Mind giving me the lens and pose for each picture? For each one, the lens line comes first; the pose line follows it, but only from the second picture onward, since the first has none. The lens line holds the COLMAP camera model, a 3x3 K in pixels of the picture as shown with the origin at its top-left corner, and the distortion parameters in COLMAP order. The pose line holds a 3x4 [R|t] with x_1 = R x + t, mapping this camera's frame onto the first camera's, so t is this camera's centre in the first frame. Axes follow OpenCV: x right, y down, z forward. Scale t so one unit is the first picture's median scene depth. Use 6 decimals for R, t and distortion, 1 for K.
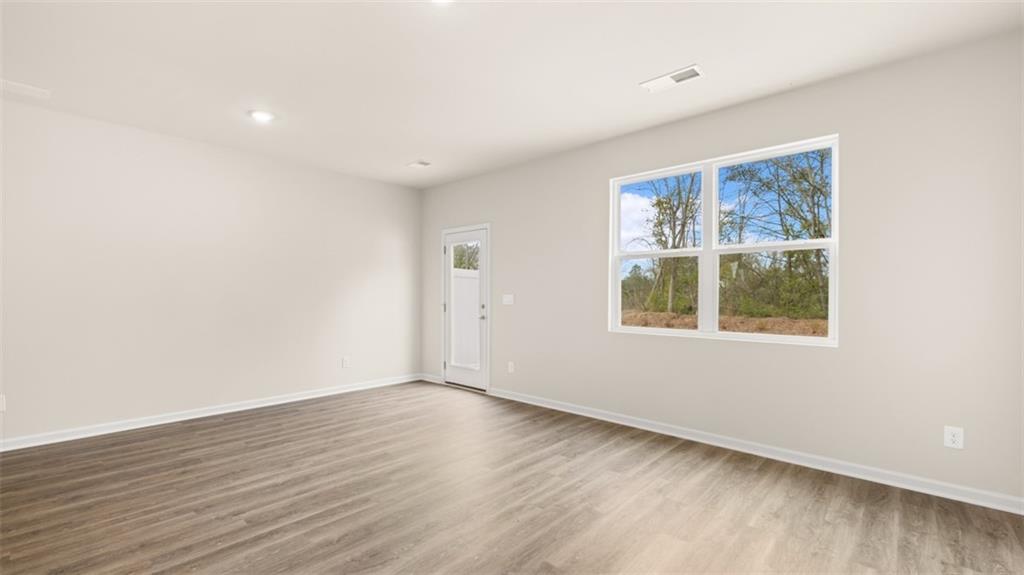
lens RADIAL K [[430.3, 0, 501.7], [0, 430.3, 294.1], [0, 0, 1]] dist [-0.002062, 0.001033]
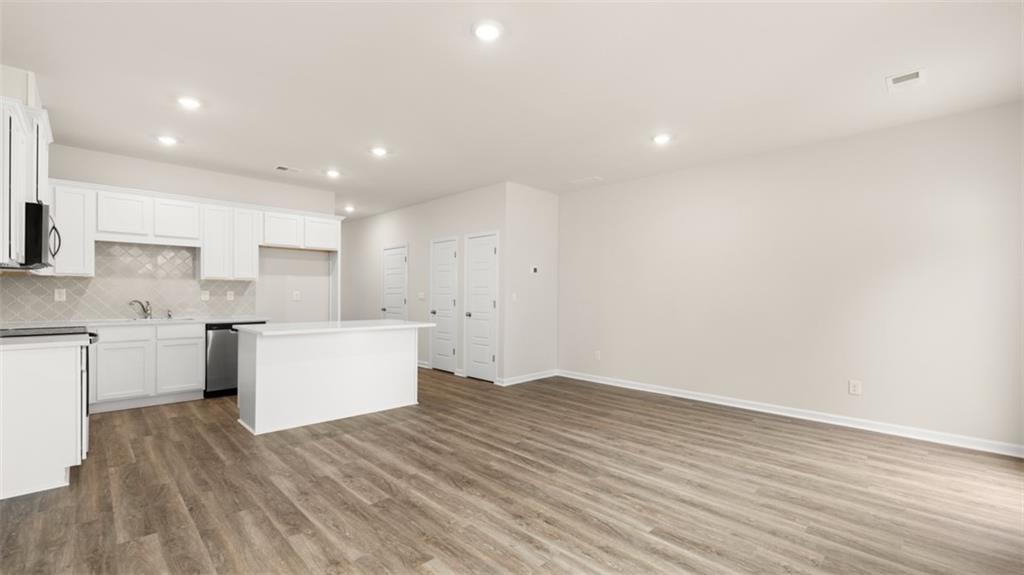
lens RADIAL K [[430.3, 0, 514.4], [0, 430.3, 293.4], [0, 0, 1]] dist [-0.002062, 0.001033]
pose [[-0.024559, -0.002797, -0.999694, 0.664051], [-0.007061, 0.999972, -0.002625, 0.004191], [0.999673, 0.006994, -0.024578, 0.728702]]
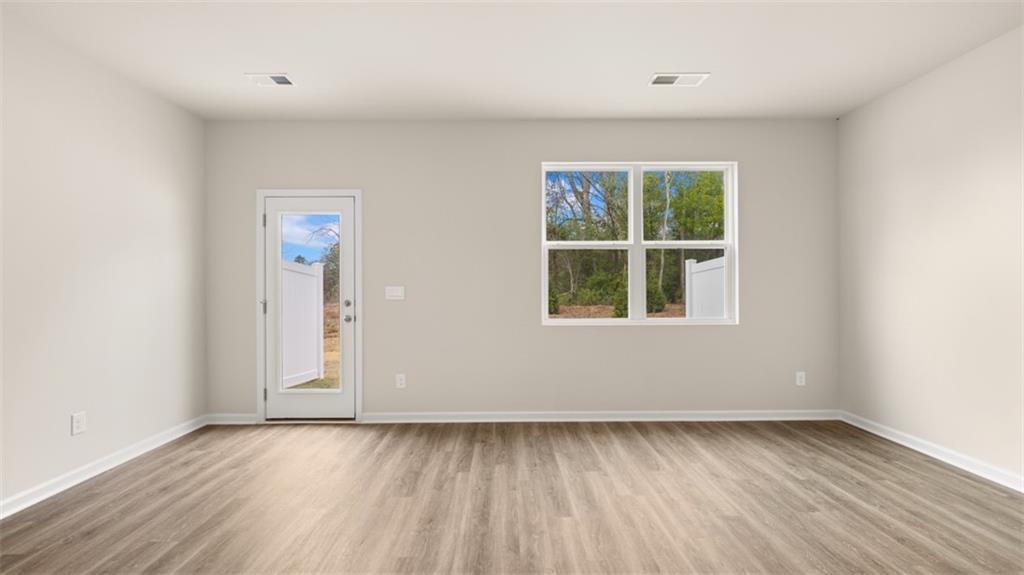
lens RADIAL K [[430.3, 0, 503.0], [0, 430.3, 282.7], [0, 0, 1]] dist [-0.002062, 0.001033]
pose [[0.728199, -0.002360, 0.685361, -0.583018], [0.006488, 0.999973, -0.003450, -0.003352], [-0.685335, 0.006959, 0.728195, 0.488651]]
